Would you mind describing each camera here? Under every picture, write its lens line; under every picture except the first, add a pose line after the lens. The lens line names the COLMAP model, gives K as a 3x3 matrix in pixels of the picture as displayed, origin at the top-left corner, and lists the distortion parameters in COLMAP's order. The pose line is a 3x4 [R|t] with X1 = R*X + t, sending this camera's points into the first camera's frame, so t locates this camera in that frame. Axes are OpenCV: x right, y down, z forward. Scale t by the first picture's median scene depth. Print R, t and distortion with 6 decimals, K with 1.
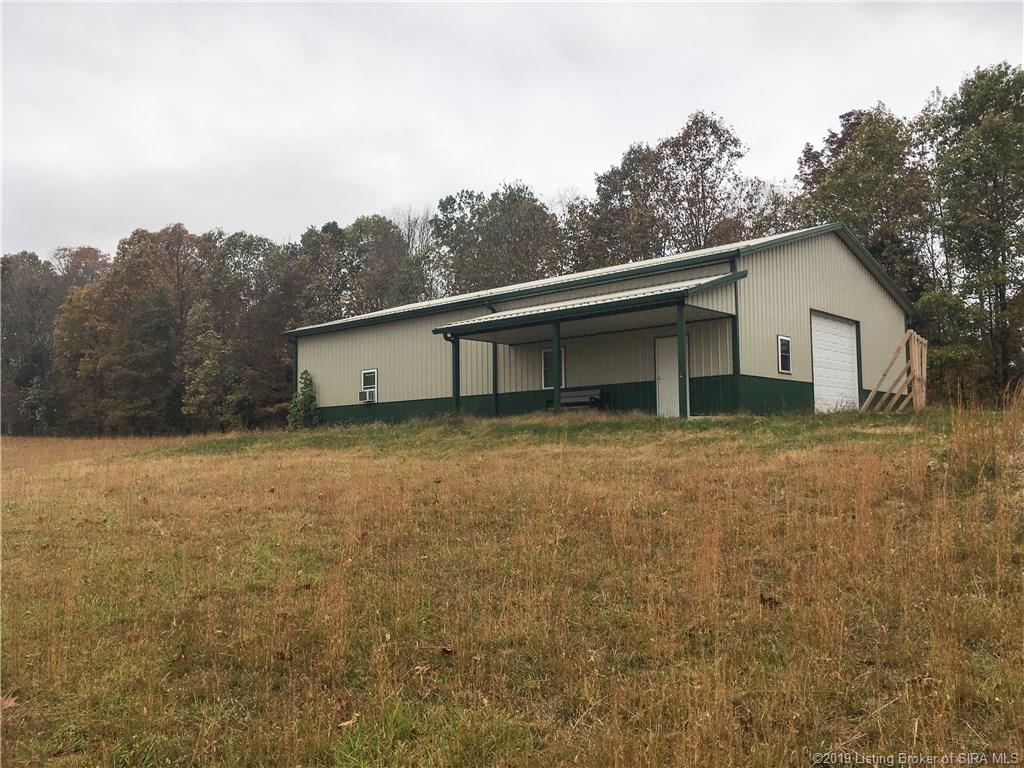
lens RADIAL K [[871.7, 0, 512.0], [0, 871.7, 384.0], [0, 0, 1]] dist [0.085249, -0.123828]
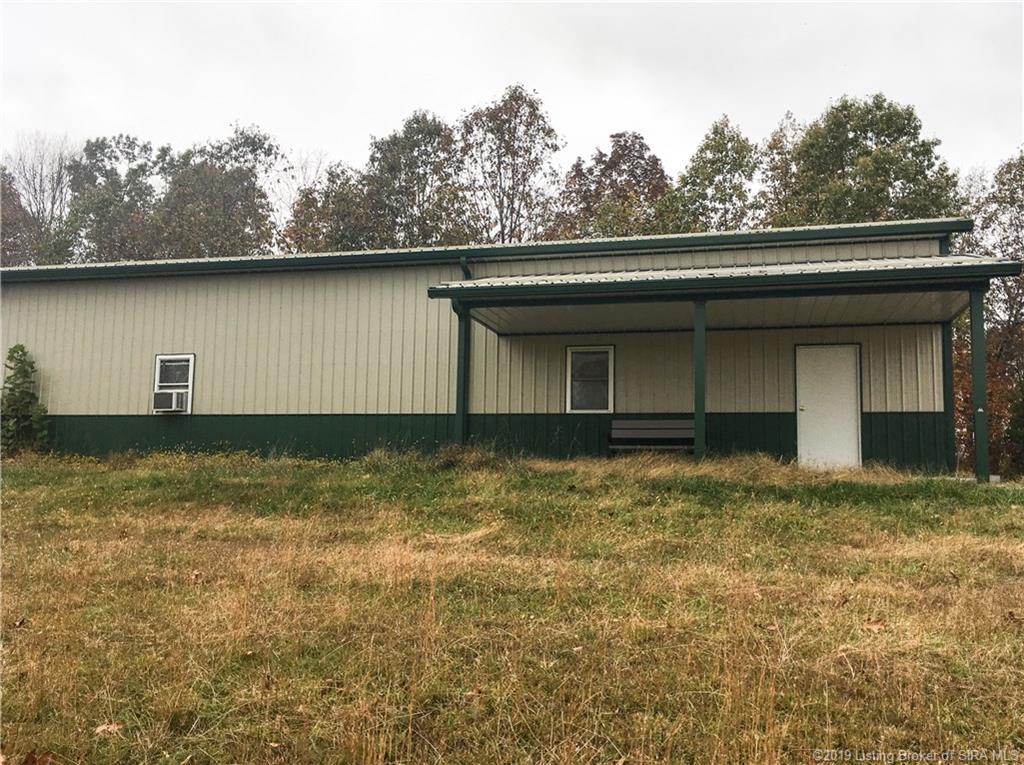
lens RADIAL K [[946.6, 0, 511.4], [0, 946.6, 360.9], [0, 0, 1]] dist [0.093915, -0.144604]
pose [[0.896039, 0.098472, 0.432917, -0.234043], [-0.071483, 0.994370, -0.078226, 0.020318], [-0.438182, 0.039148, 0.898033, 0.348565]]
